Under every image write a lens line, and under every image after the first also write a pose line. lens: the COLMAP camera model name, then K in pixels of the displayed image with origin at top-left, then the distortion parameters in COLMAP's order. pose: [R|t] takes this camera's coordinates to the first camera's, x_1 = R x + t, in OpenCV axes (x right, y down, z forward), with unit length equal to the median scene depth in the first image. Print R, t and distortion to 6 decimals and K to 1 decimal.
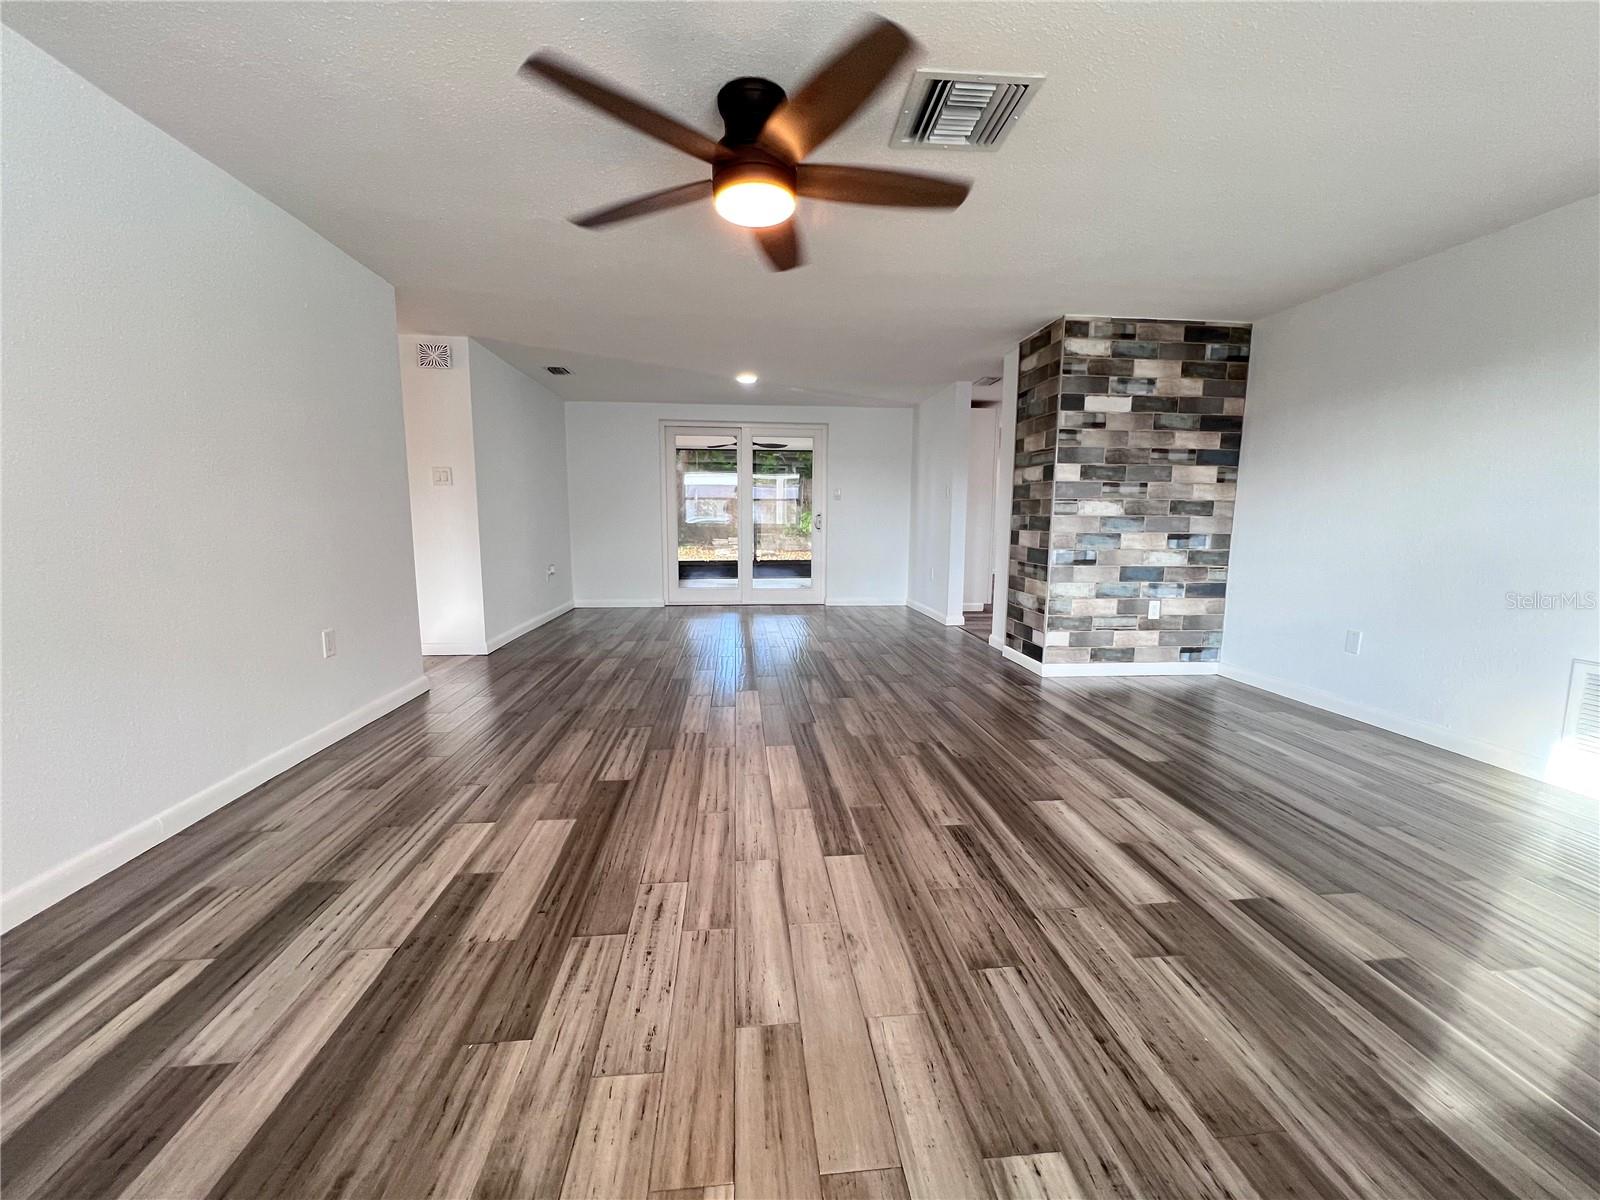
lens RADIAL K [[645.1, 0, 804.2], [0, 645.1, 601.4], [0, 0, 1]] dist [-0.003401, 0.000735]
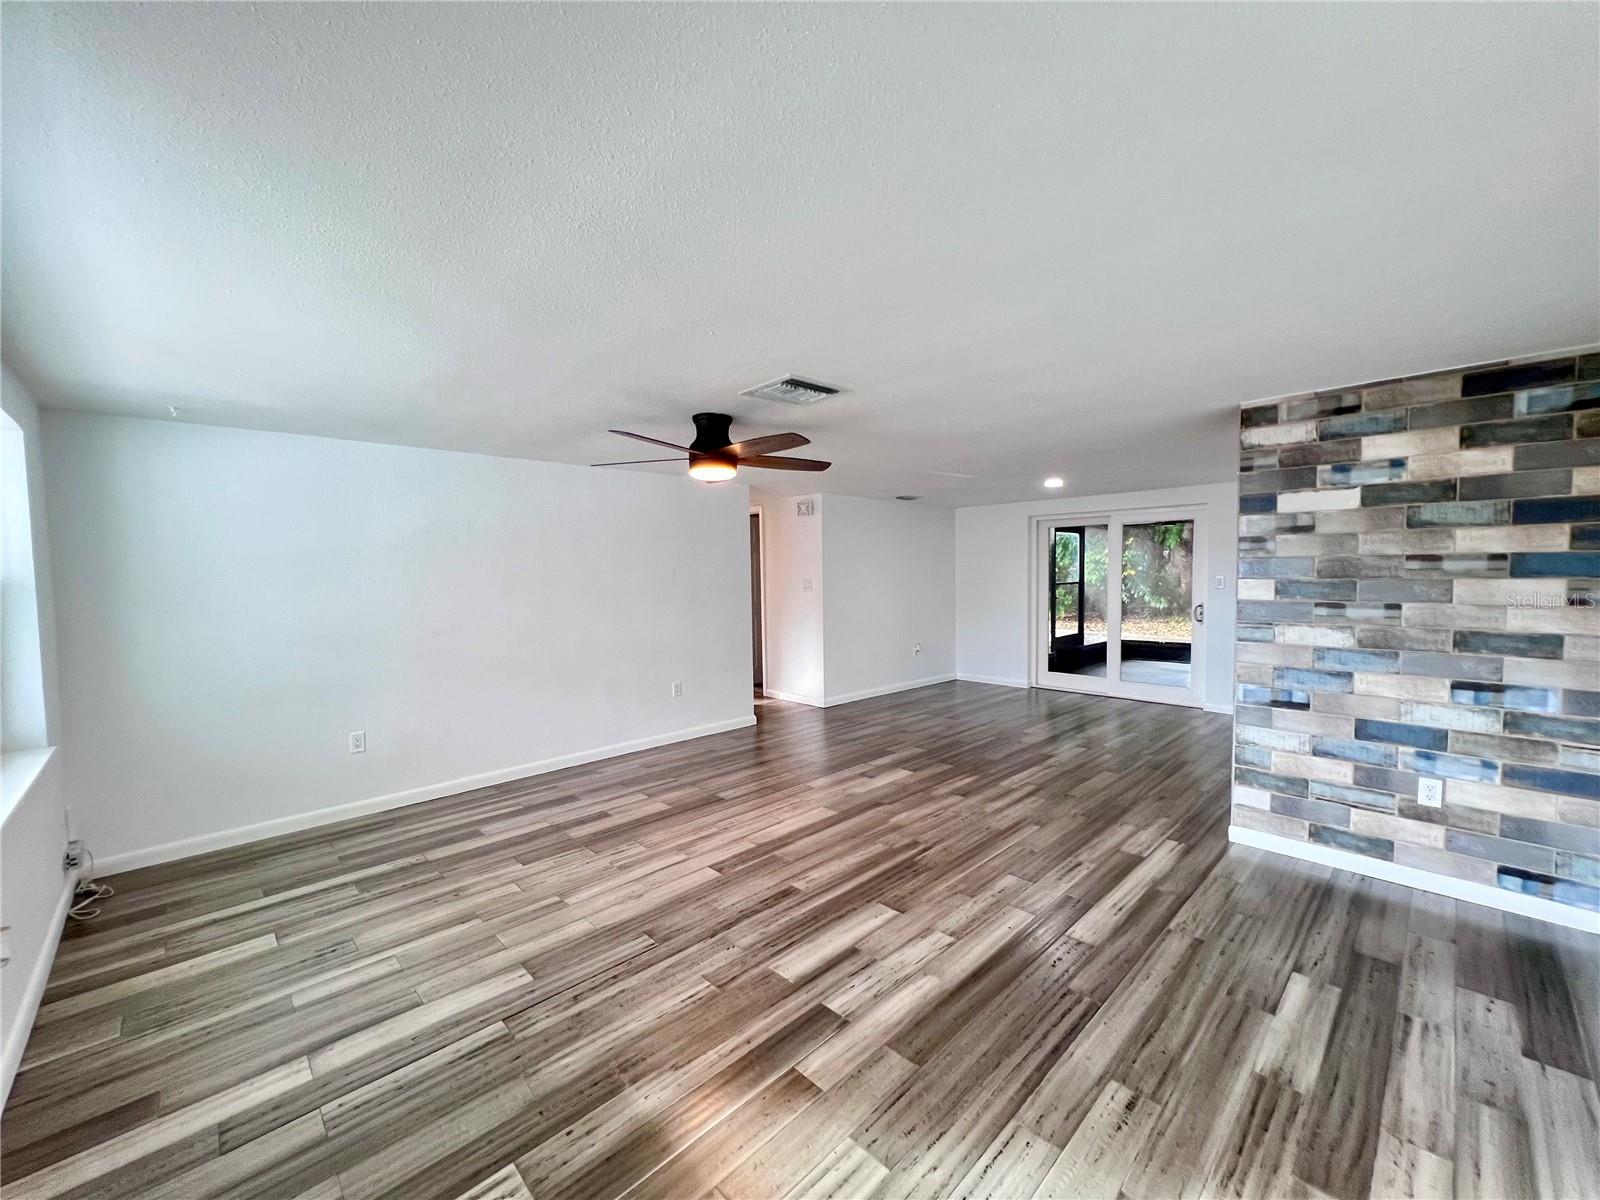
lens RADIAL K [[645.1, 0, 800.3], [0, 645.1, 600.4], [0, 0, 1]] dist [-0.003401, 0.000735]
pose [[0.617599, 0.020152, -0.786235, 0.691667], [-0.088216, 0.995138, -0.043789, -0.102066], [0.781530, 0.096403, 0.616374, 0.066435]]
